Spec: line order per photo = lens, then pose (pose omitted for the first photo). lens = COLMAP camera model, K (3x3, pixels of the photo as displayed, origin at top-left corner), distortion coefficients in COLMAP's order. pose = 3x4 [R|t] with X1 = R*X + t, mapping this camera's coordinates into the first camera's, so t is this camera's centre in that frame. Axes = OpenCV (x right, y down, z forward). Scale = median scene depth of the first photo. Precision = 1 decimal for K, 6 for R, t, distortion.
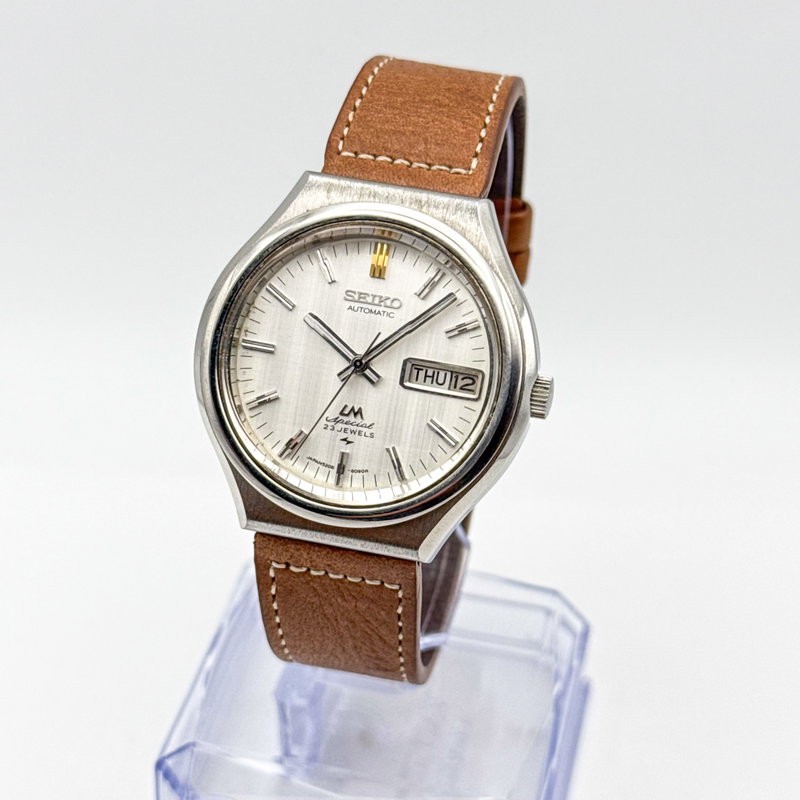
lens RADIAL K [[2001.2, 0, 400.0], [0, 2001.2, 400.0], [0, 0, 1]] dist [0.335060, -0.150263]
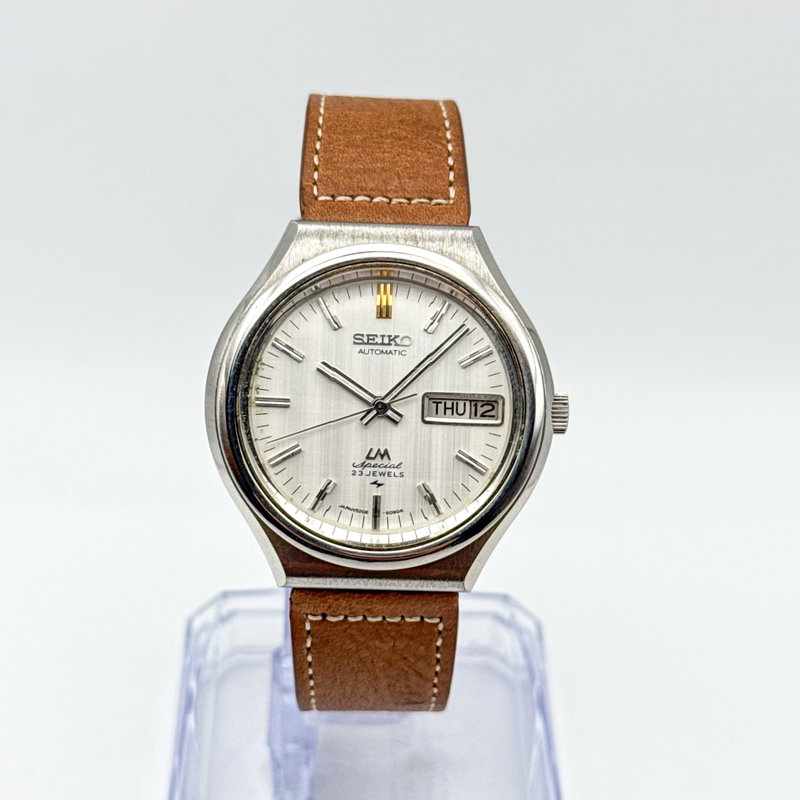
lens RADIAL K [[2001.2, 0, 400.0], [0, 2001.2, 400.0], [0, 0, 1]] dist [0.335060, -0.150263]
pose [[0.971794, -0.140670, 0.189286, -0.196084], [0.139310, 0.990036, 0.020541, -0.039374], [-0.190289, 0.006407, 0.981707, 0.017290]]
